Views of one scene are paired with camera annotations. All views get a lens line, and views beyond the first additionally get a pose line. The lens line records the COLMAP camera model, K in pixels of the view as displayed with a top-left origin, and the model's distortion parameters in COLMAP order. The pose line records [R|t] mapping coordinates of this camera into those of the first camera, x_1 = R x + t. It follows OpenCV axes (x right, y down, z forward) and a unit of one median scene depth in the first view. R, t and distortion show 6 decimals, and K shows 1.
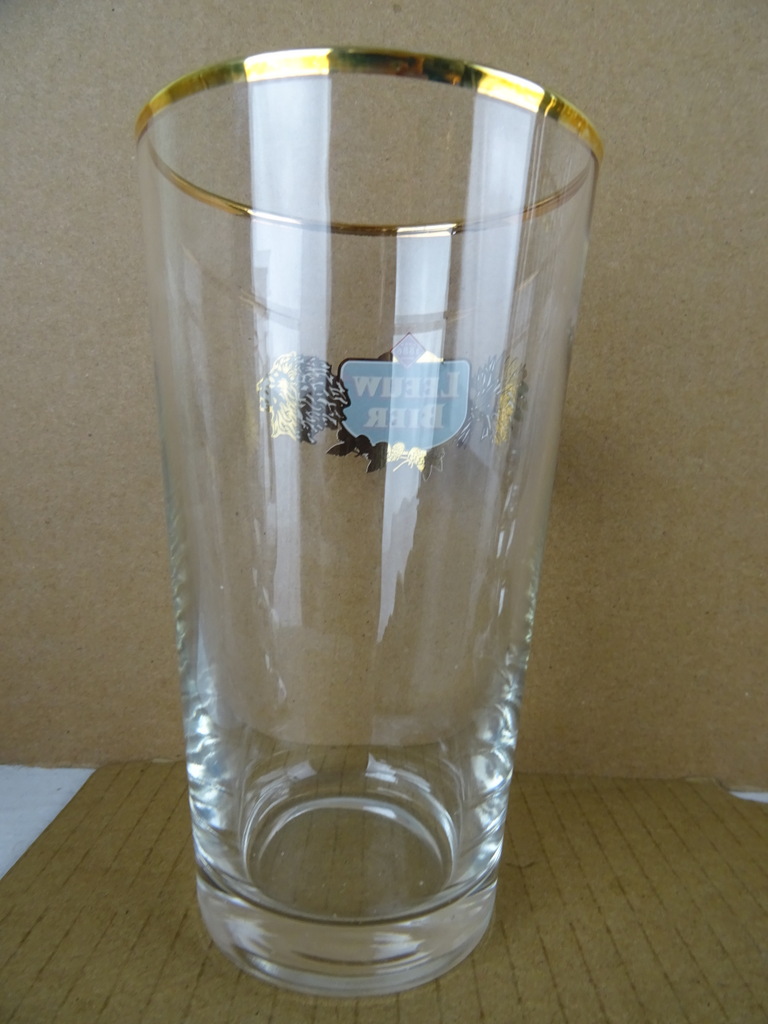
lens RADIAL K [[712.3, 0, 358.4], [0, 712.3, 511.4], [0, 0, 1]] dist [0.002796, -0.012578]
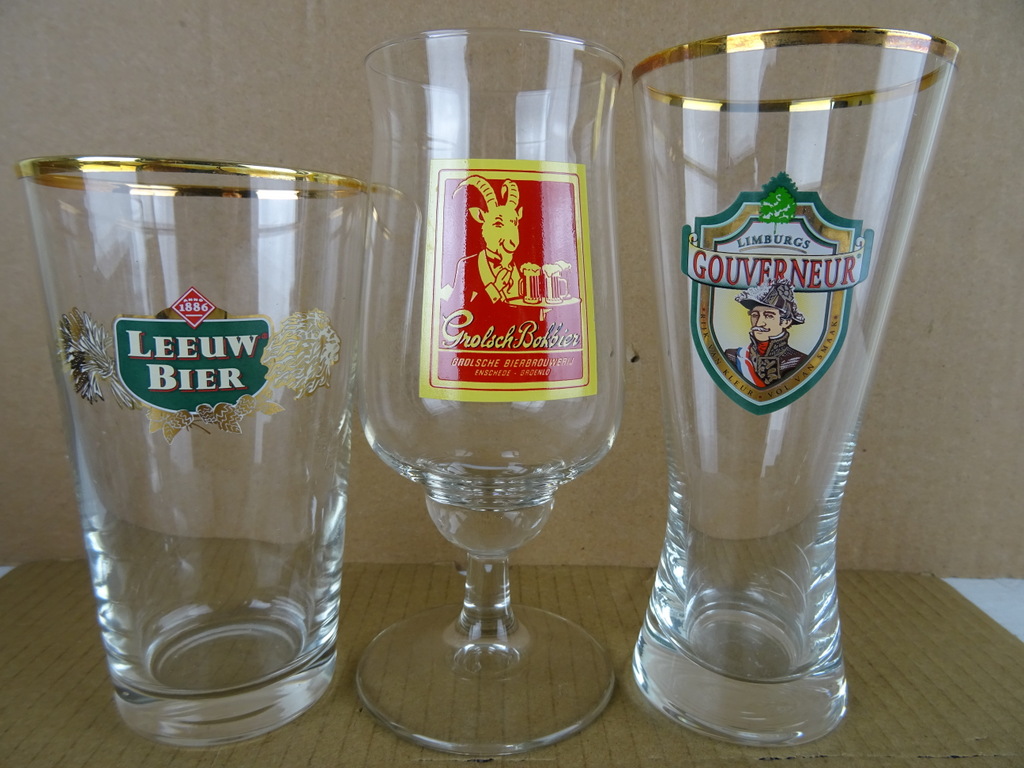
lens RADIAL K [[712.3, 0, 511.6], [0, 712.3, 383.0], [0, 0, 1]] dist [0.002796, -0.012578]
pose [[0.999691, -0.022985, 0.009501, 0.629415], [0.022189, 0.996804, 0.076738, -0.096724], [-0.011234, -0.076503, 0.997006, -0.419860]]
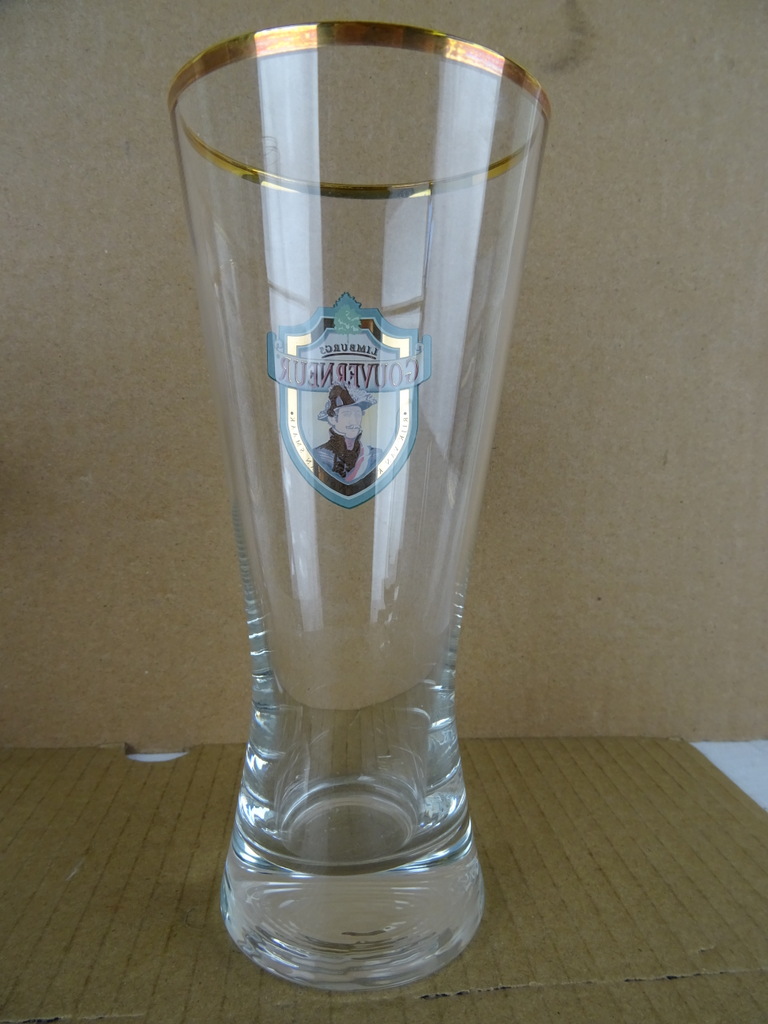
lens RADIAL K [[712.3, 0, 388.6], [0, 712.3, 511.6], [0, 0, 1]] dist [0.002796, -0.012578]
pose [[0.995352, -0.031110, 0.091138, 0.870032], [0.029002, 0.999283, 0.024357, -0.030871], [-0.091830, -0.021600, 0.995540, -0.226274]]
